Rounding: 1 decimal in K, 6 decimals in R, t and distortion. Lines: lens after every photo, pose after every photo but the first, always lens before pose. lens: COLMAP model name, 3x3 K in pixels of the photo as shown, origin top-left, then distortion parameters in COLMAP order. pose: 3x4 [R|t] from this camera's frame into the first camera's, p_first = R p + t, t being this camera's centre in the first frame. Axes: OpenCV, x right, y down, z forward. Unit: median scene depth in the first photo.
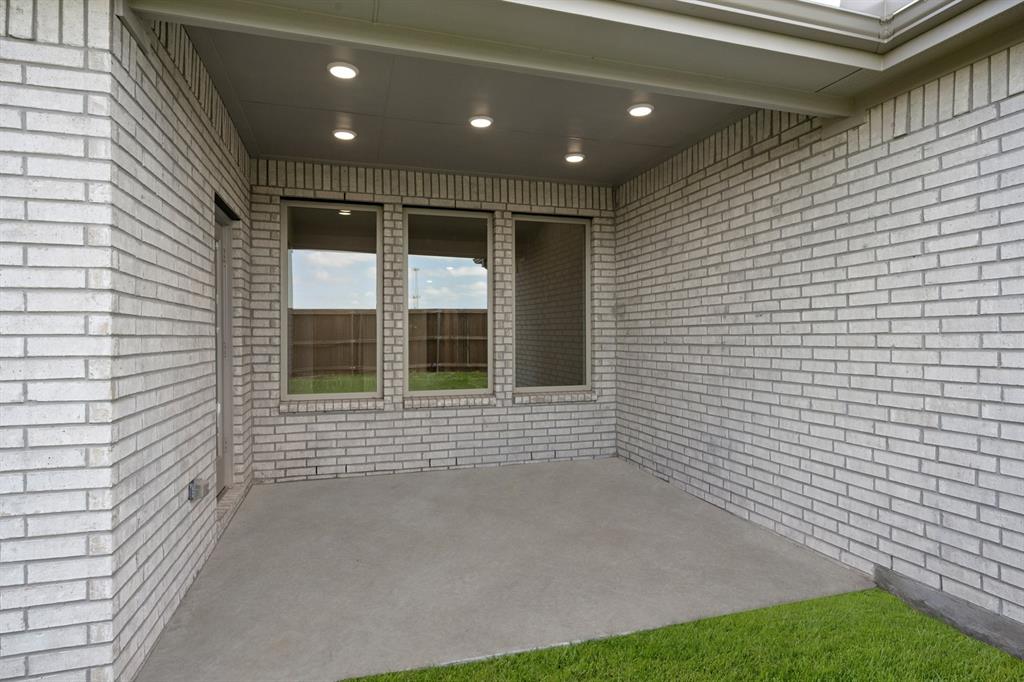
lens RADIAL K [[556.7, 0, 513.2], [0, 556.7, 340.4], [0, 0, 1]] dist [-0.001063, -0.000209]
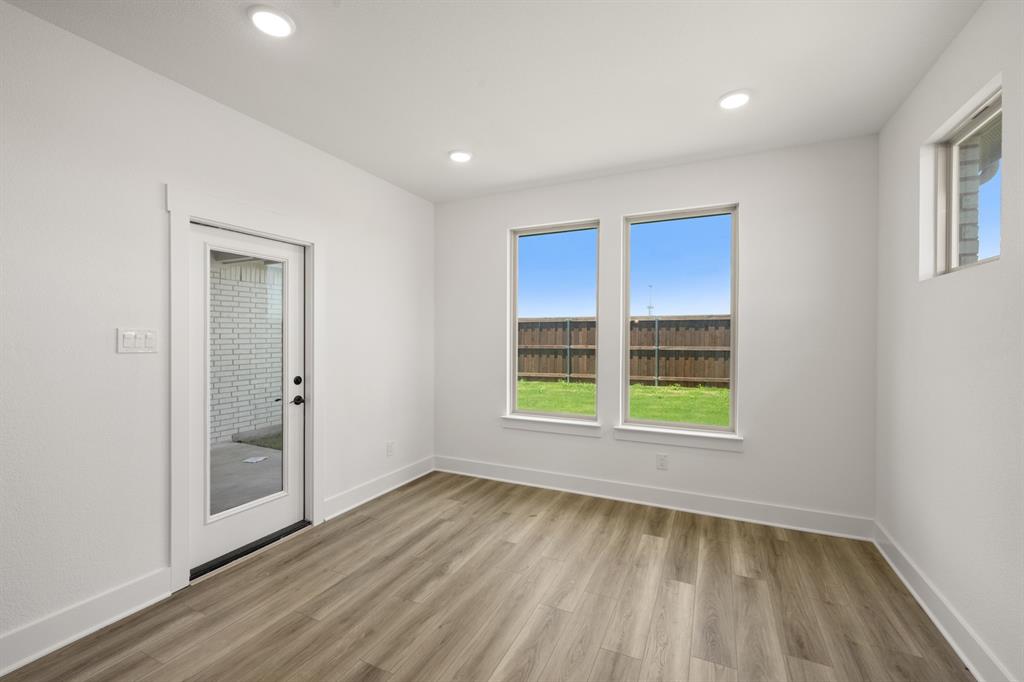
lens RADIAL K [[426.0, 0, 514.9], [0, 426.0, 344.2], [0, 0, 1]] dist [-0.002784, -0.000064]
pose [[-0.741773, -0.014233, 0.670500, -1.783386], [0.002313, 0.999715, 0.023781, -0.083885], [-0.670647, 0.019191, -0.741528, 1.638526]]
